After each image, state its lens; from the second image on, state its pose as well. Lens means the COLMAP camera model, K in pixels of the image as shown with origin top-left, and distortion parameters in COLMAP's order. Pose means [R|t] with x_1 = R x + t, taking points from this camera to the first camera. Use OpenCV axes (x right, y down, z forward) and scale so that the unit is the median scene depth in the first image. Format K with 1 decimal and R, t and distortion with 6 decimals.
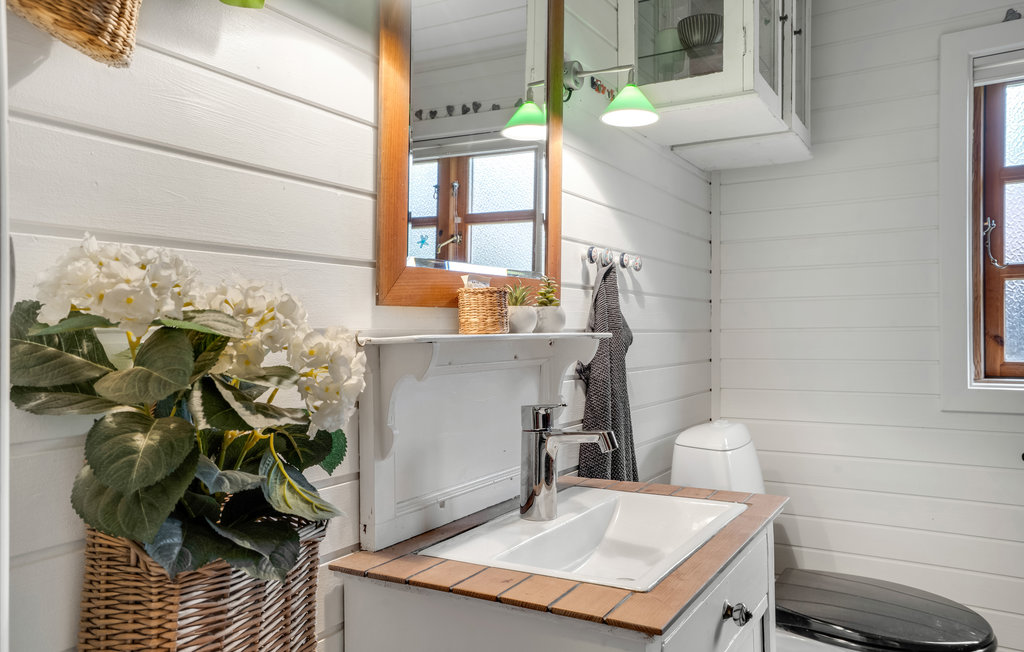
lens RADIAL K [[783.5, 0, 512.0], [0, 783.5, 326.0], [0, 0, 1]] dist [-0.002481, 0.120043]
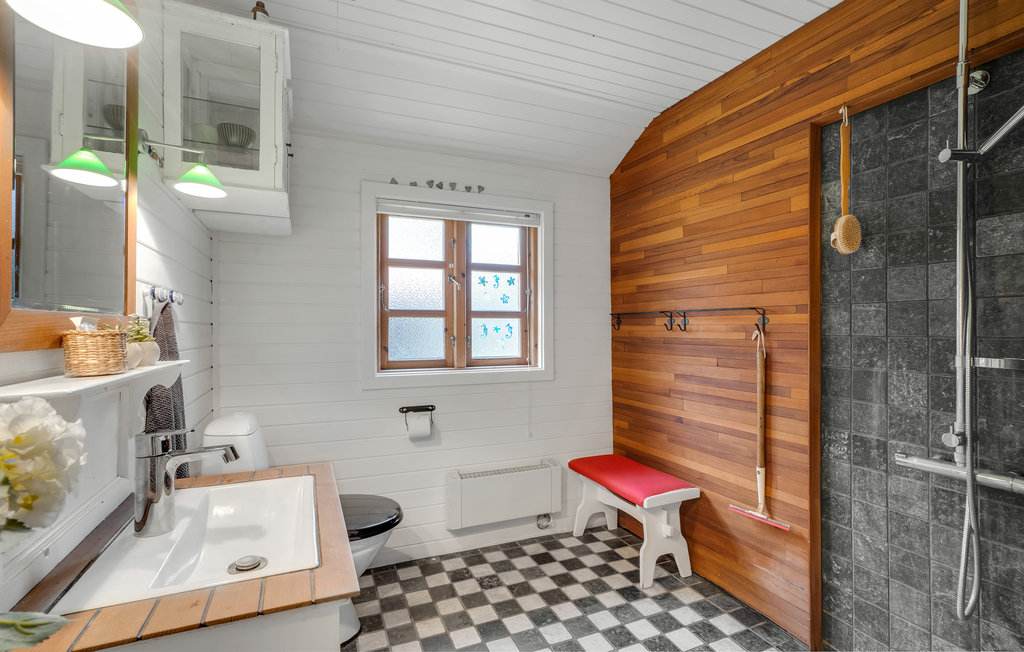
lens RADIAL K [[474.5, 0, 512.0], [0, 474.5, 326.0], [0, 0, 1]] dist [-0.051820, 0.025486]
pose [[0.589496, 0.012404, 0.807676, -0.145279], [-0.007351, 0.999923, -0.009992, -0.035651], [-0.807738, -0.000047, 0.589542, 0.128579]]
